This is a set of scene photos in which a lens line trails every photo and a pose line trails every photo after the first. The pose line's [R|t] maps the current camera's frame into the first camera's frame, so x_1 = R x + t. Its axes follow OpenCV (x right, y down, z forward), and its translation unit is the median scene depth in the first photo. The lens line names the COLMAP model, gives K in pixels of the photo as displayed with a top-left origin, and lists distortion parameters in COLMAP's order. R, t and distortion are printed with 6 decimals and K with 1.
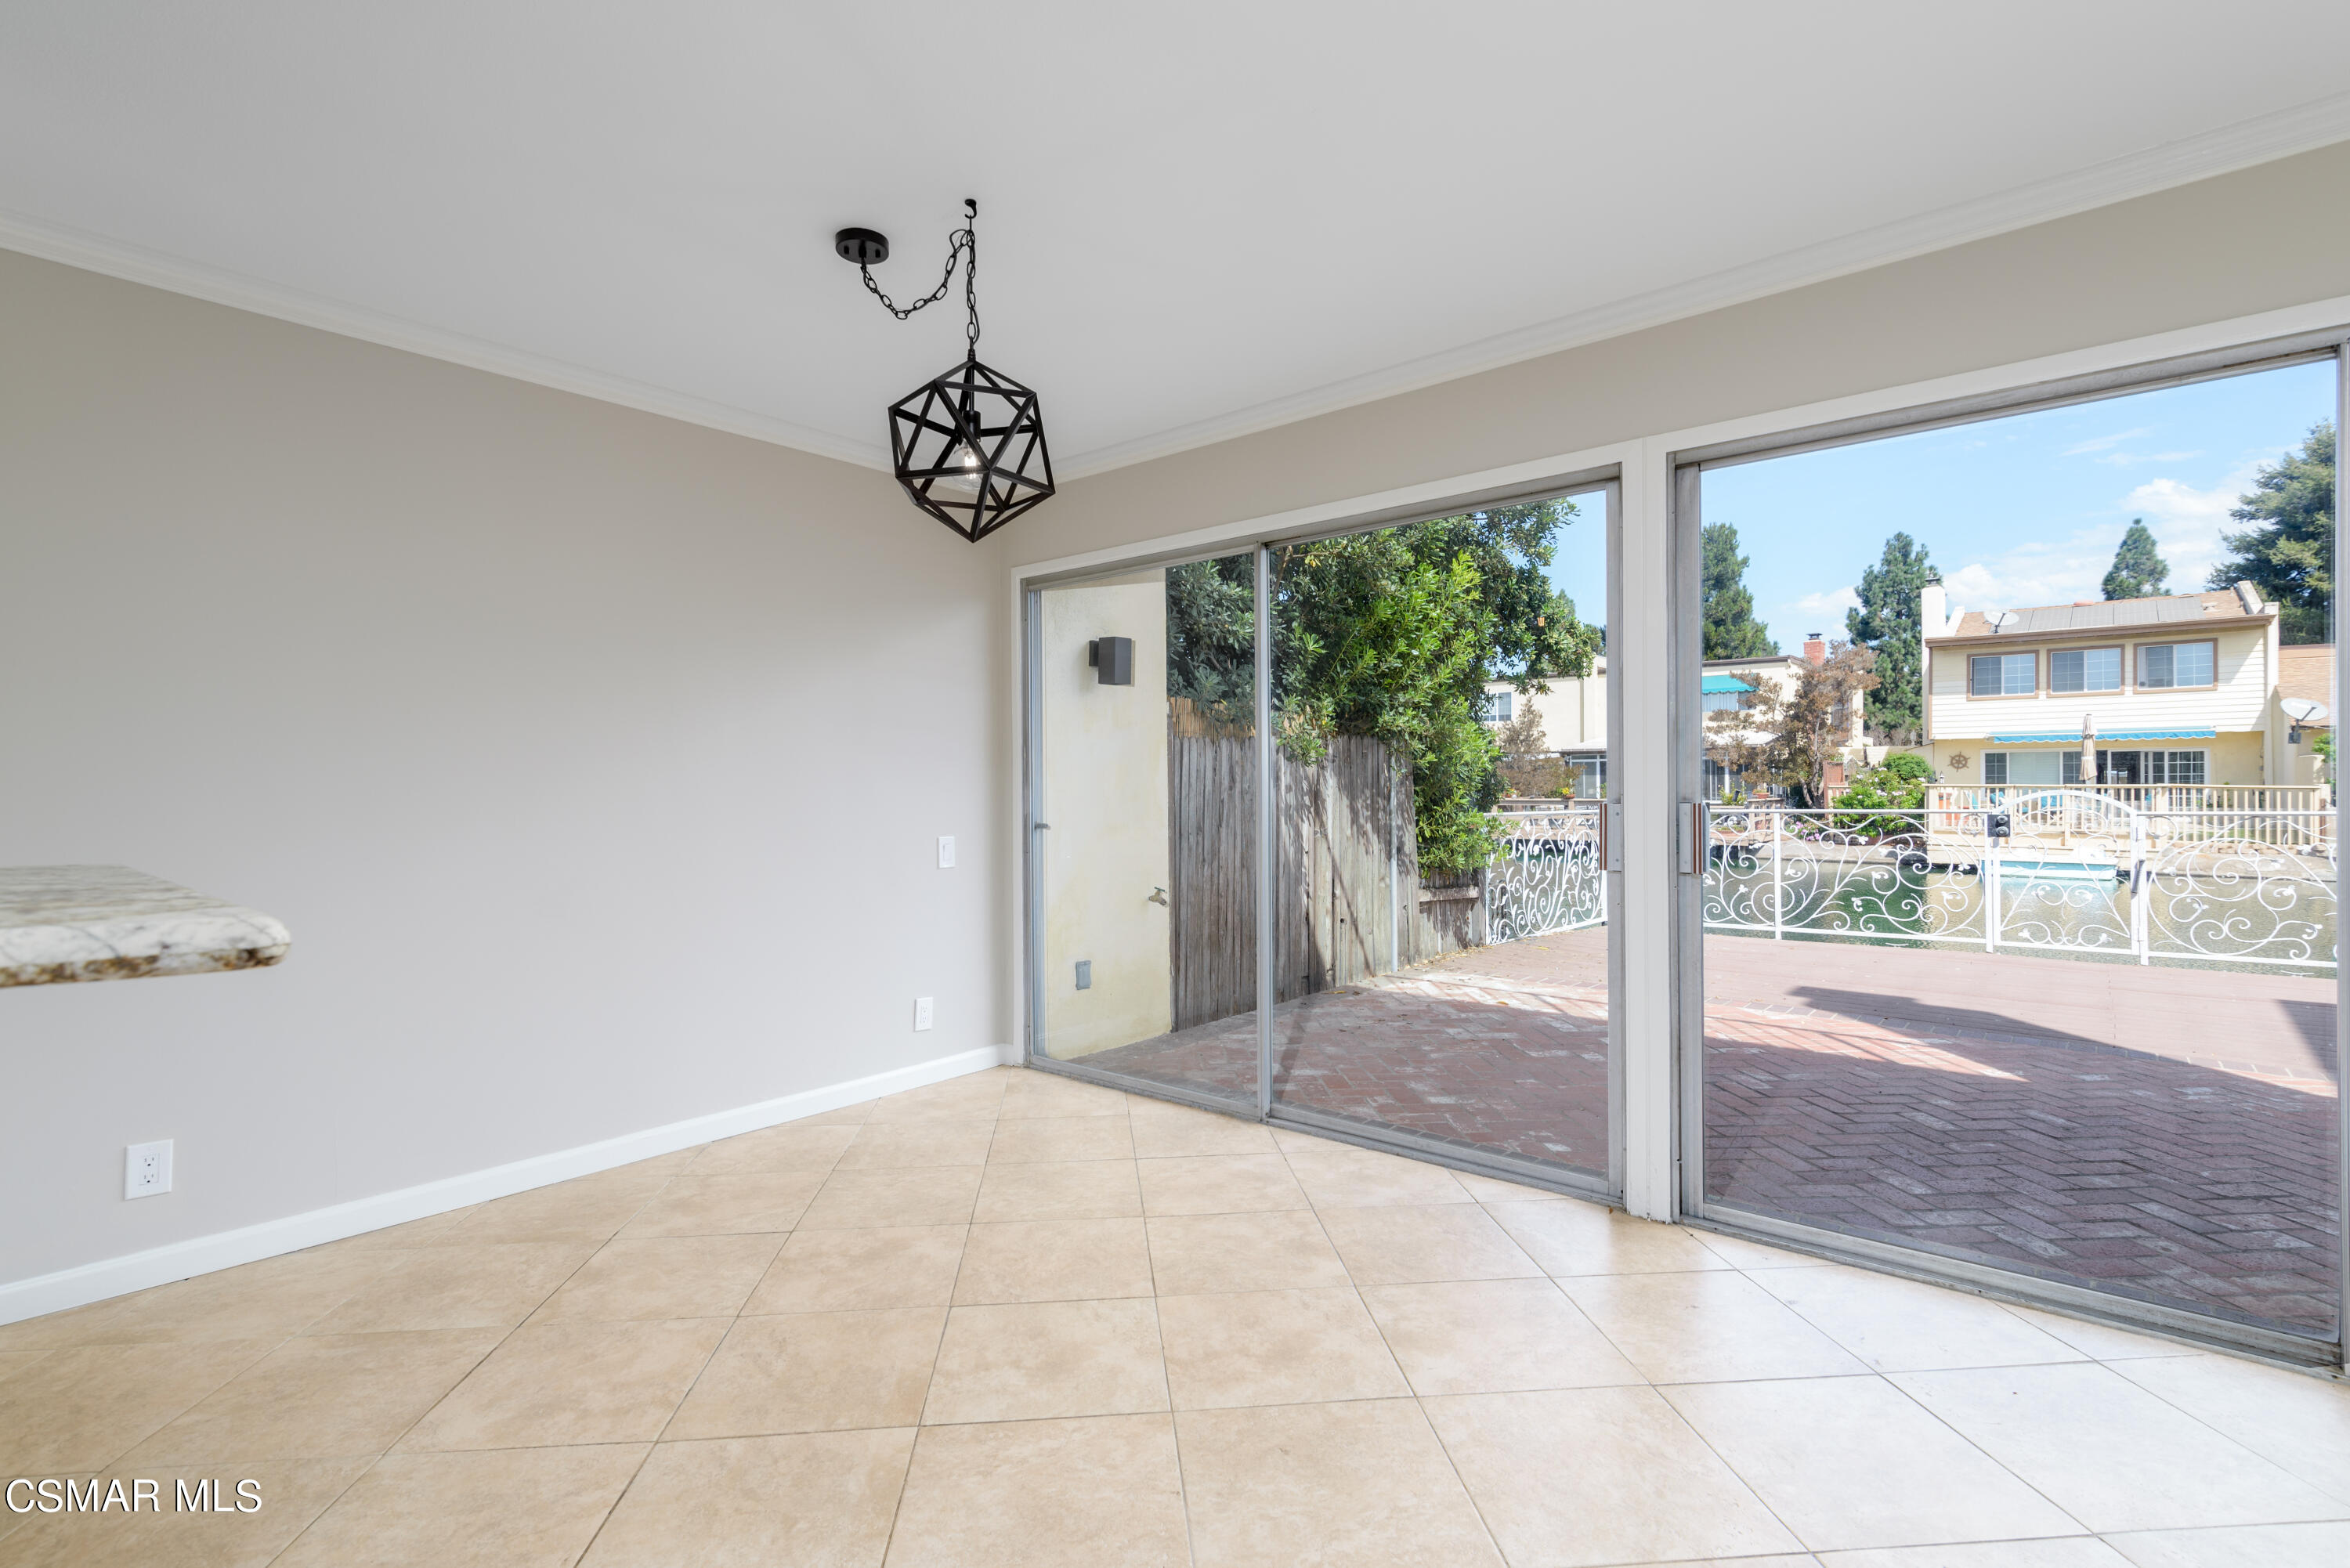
lens RADIAL K [[1091.2, 0, 1177.0], [0, 1091.2, 787.7], [0, 0, 1]] dist [0.004985, -0.002668]
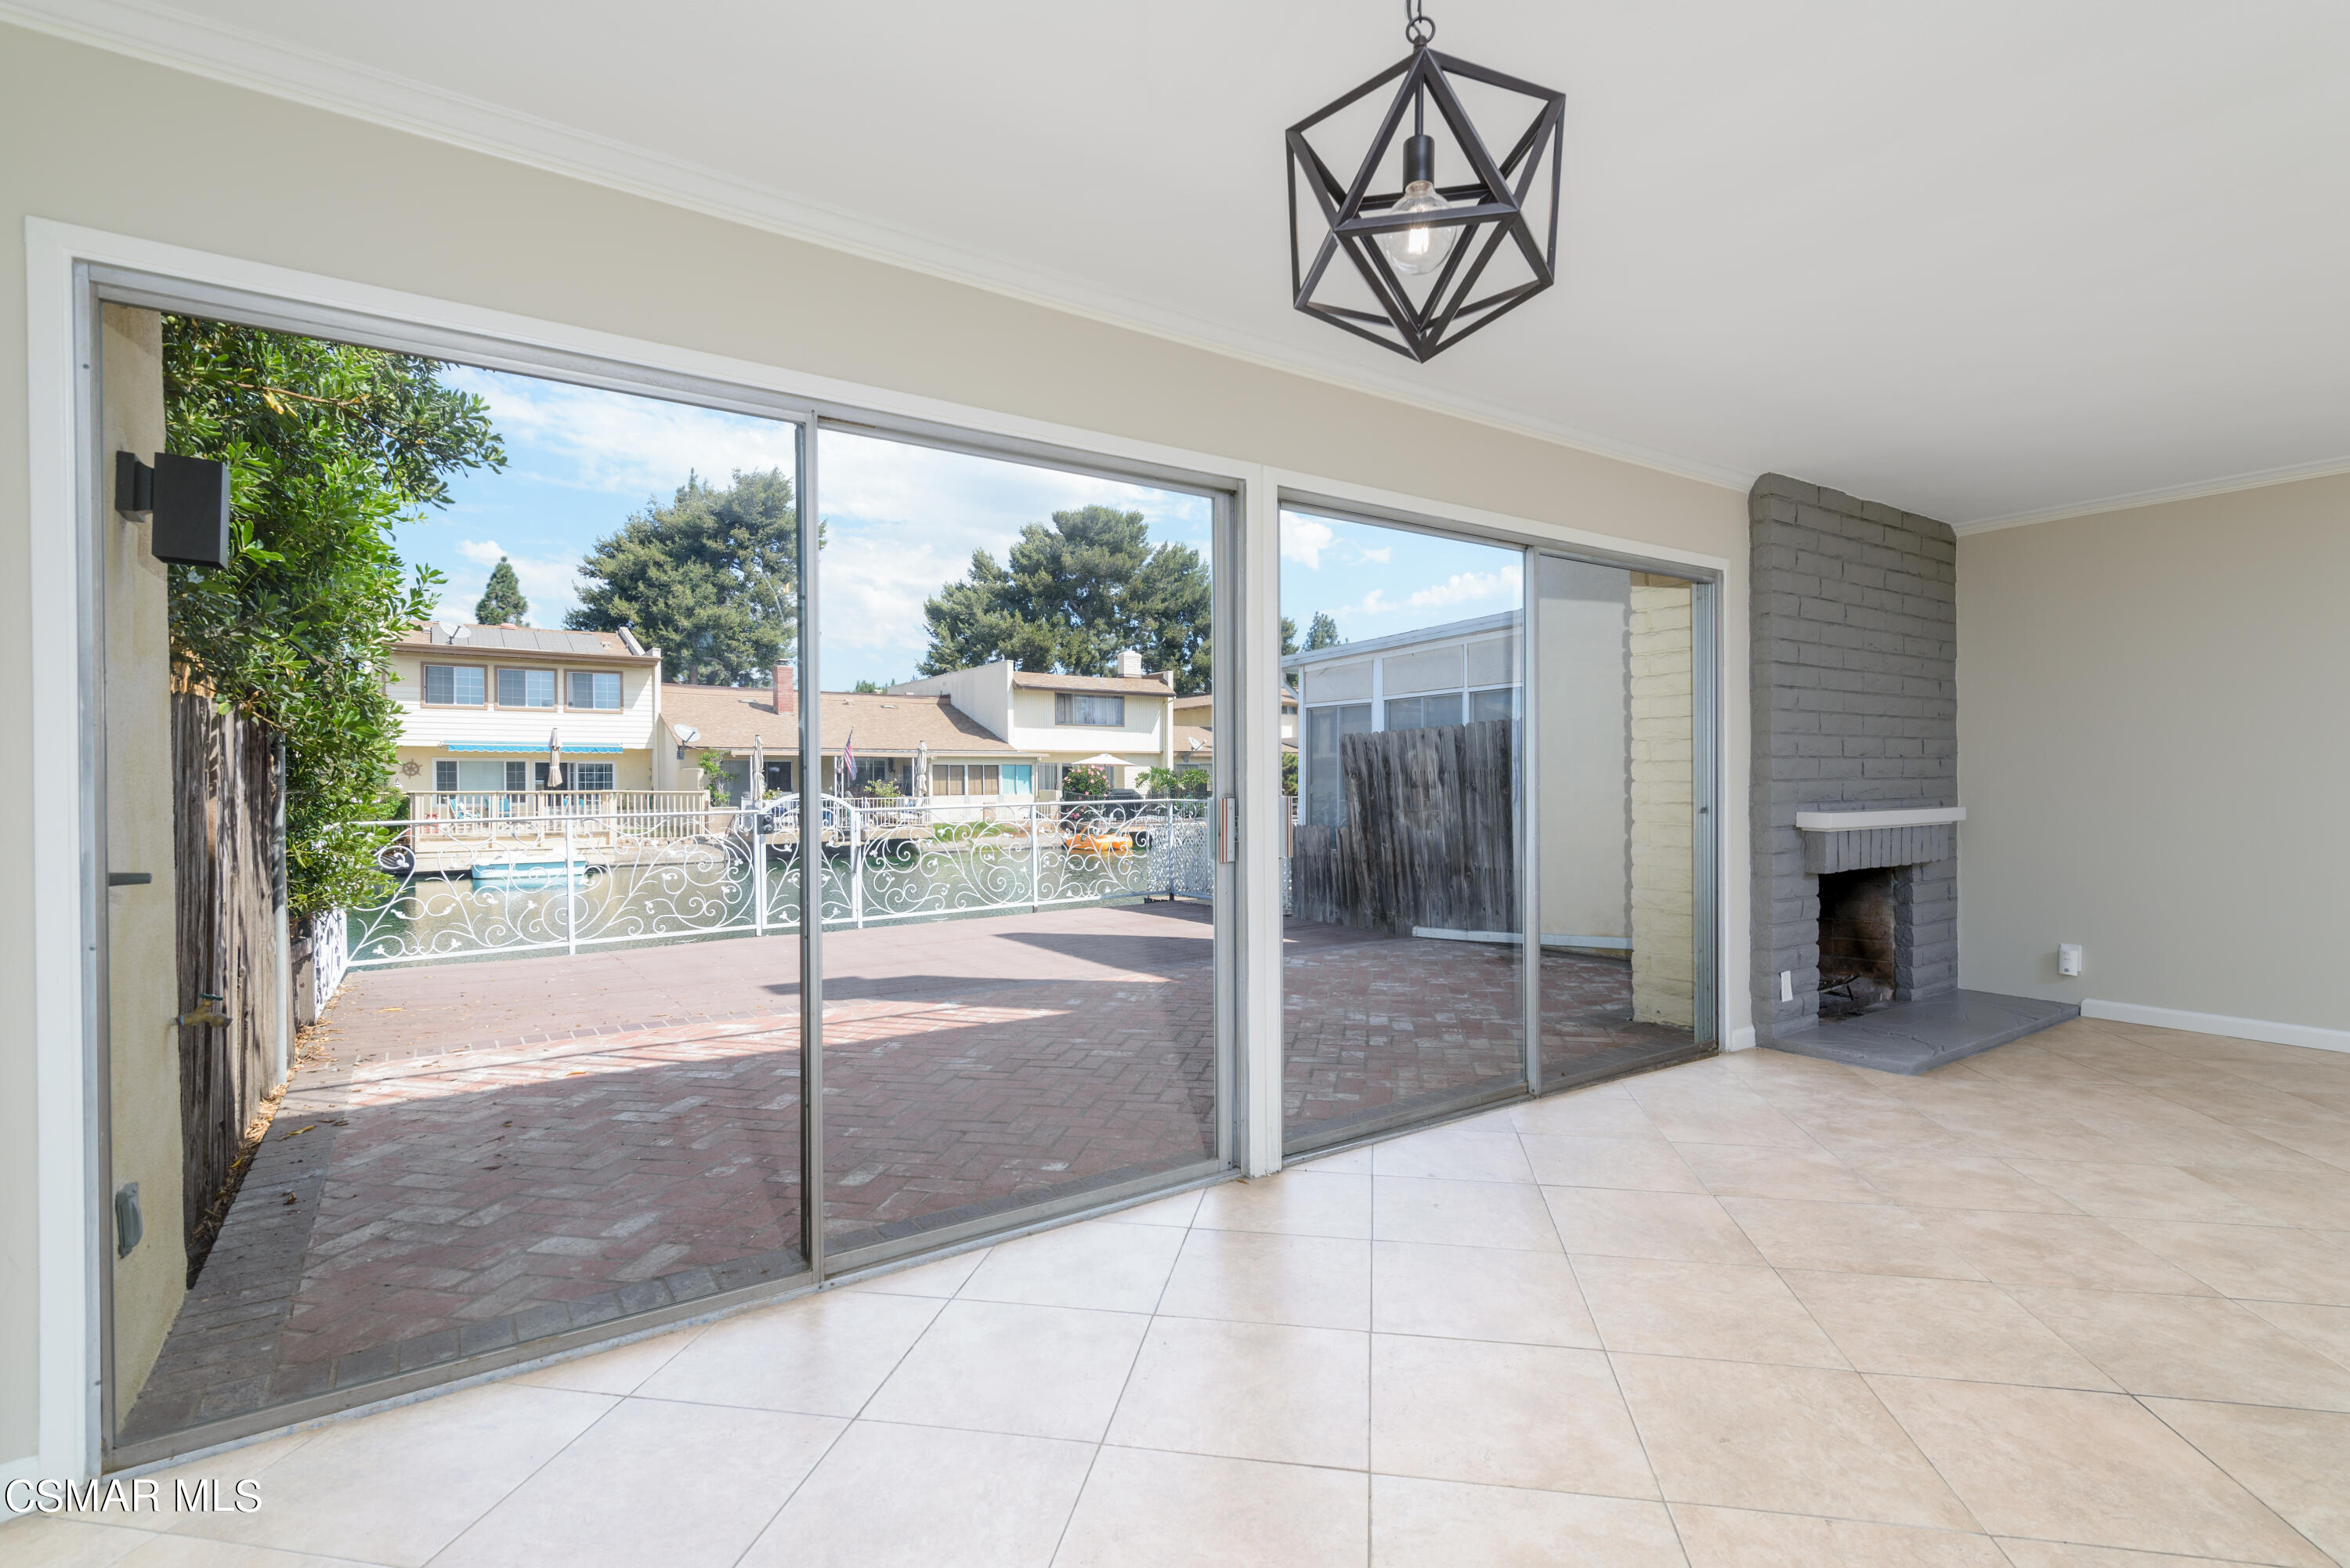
lens RADIAL K [[1091.2, 0, 1171.0], [0, 1091.2, 791.5], [0, 0, 1]] dist [0.004985, -0.002668]
pose [[0.266017, -0.002748, 0.963964, -0.082900], [0.006576, 0.999978, 0.001036, 0.000797], [-0.963946, 0.006063, 0.266030, 0.101194]]
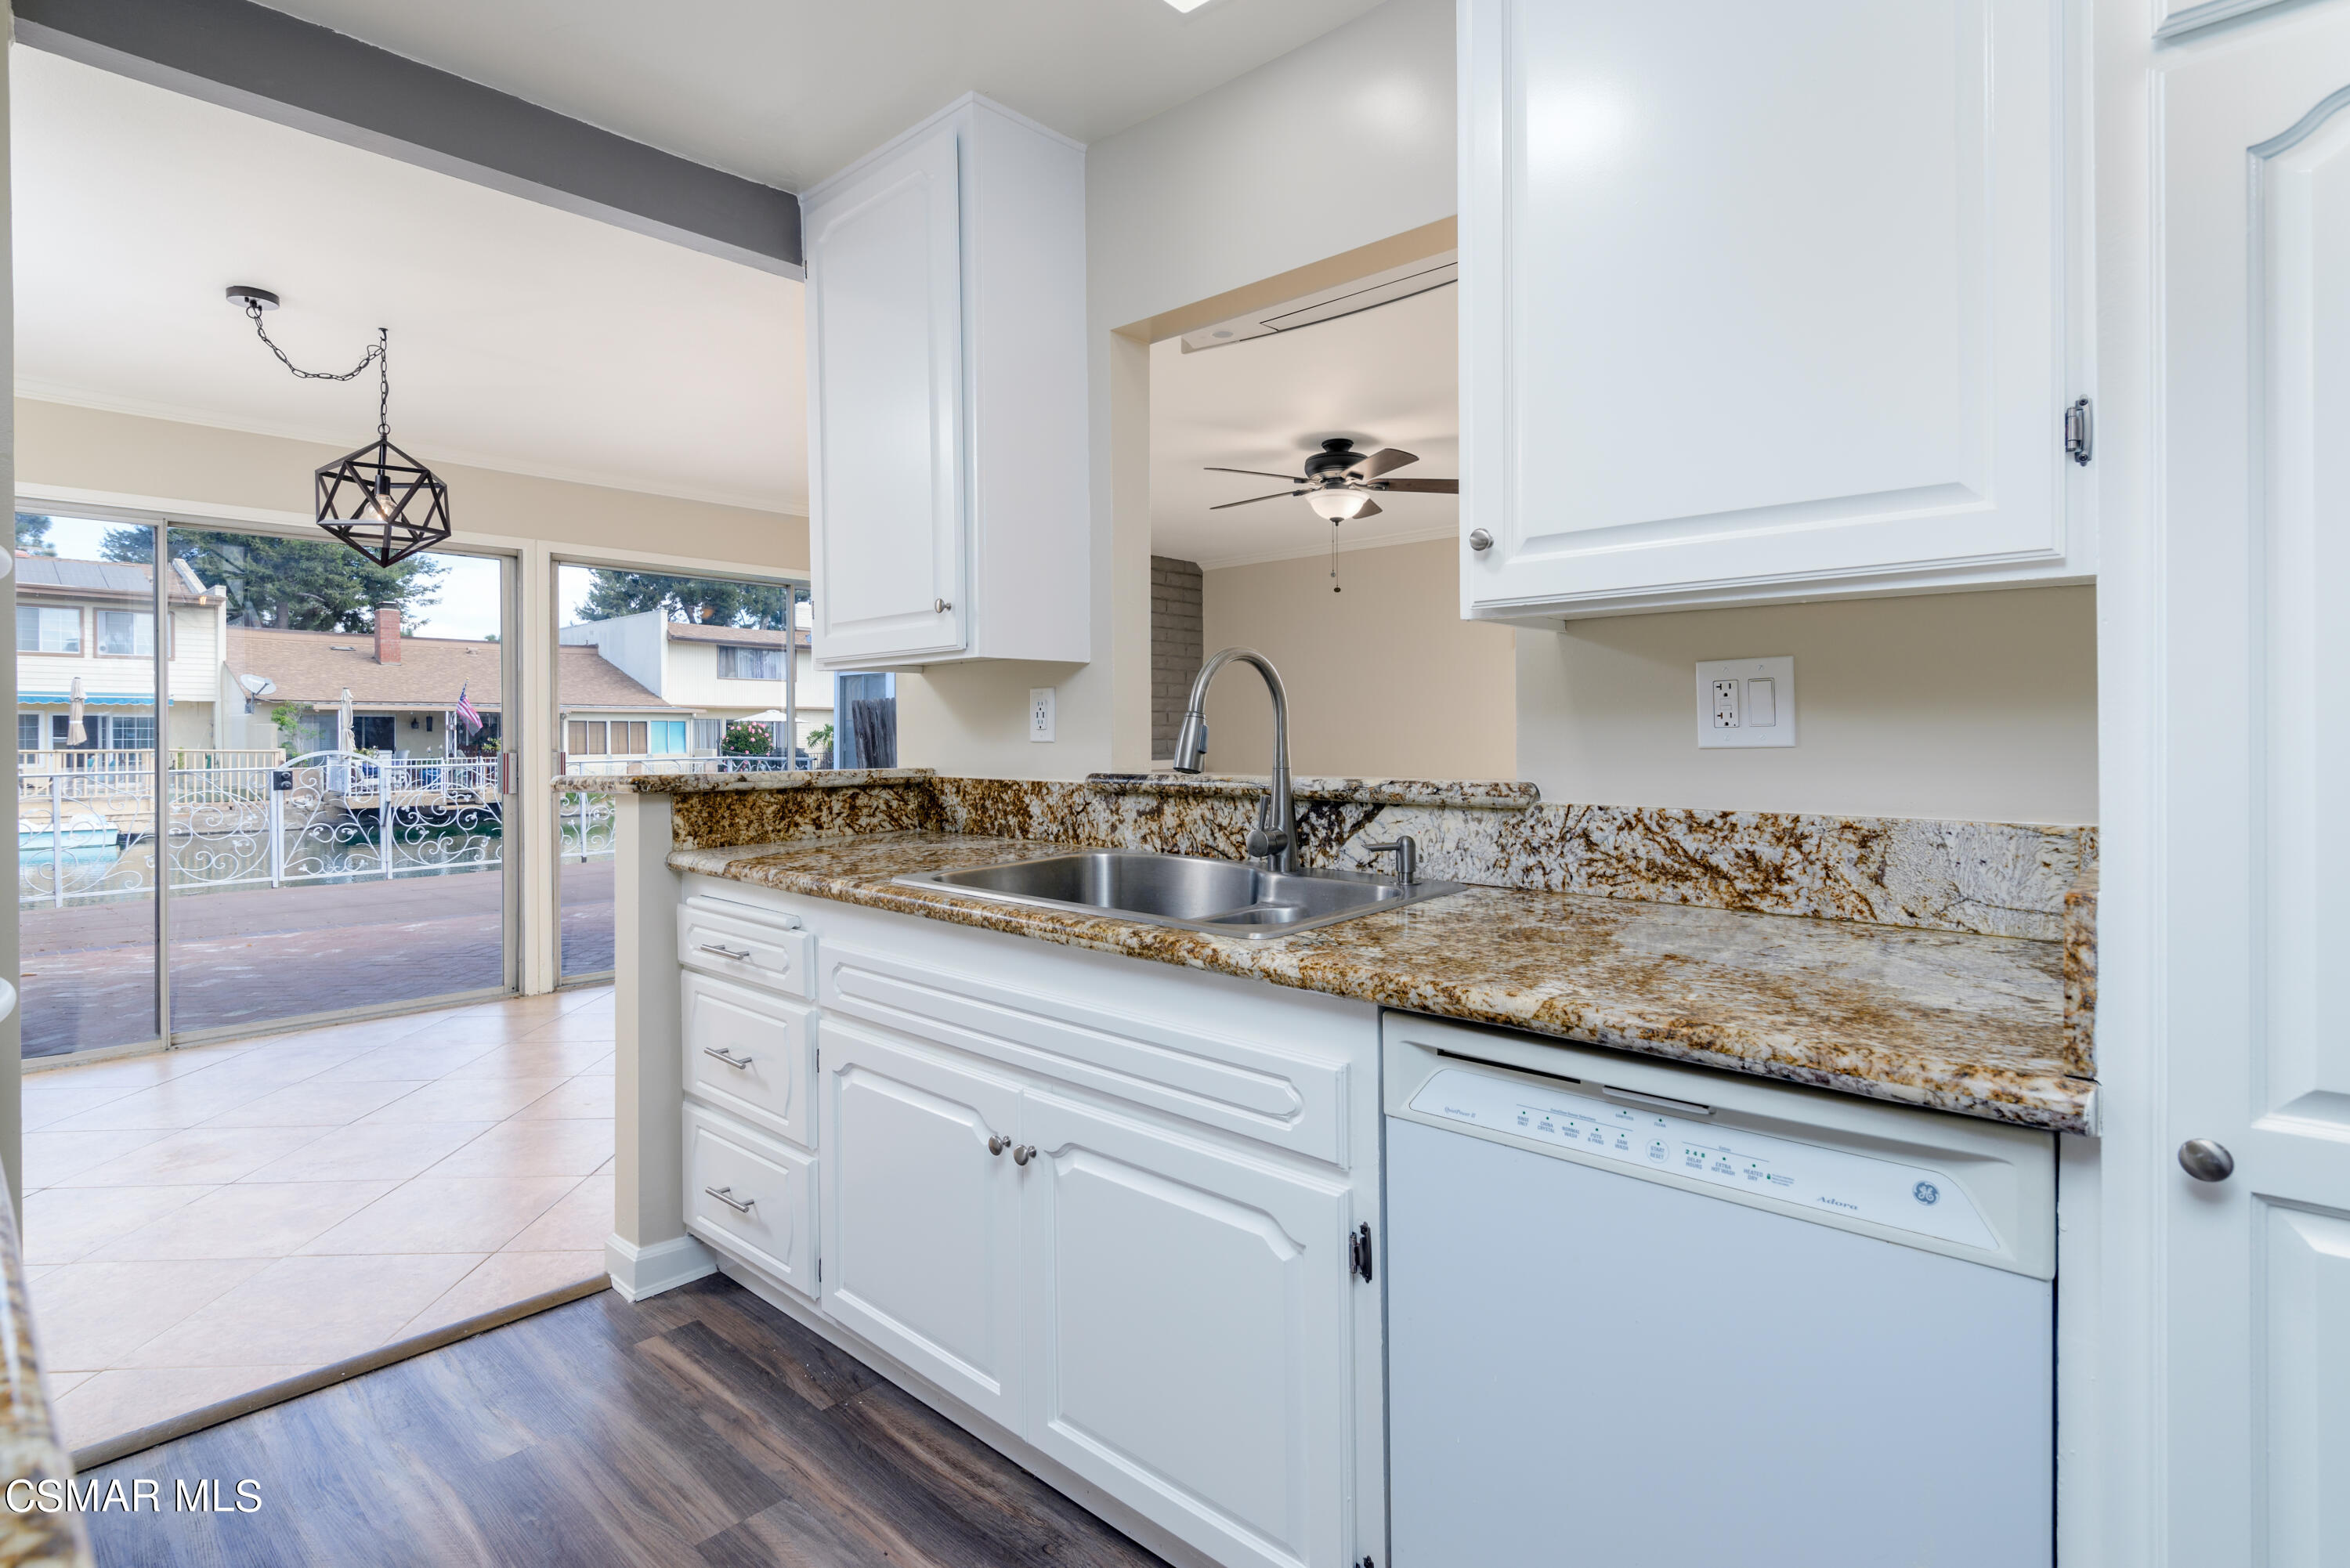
lens RADIAL K [[1163.9, 0, 1184.5], [0, 1163.9, 740.5], [0, 0, 1]] dist [-0.004624, -0.001424]
pose [[0.028613, 0.005293, 0.999577, -0.172938], [0.006990, 0.999960, -0.005495, 0.001581], [-0.999566, 0.007144, 0.028575, -0.008538]]
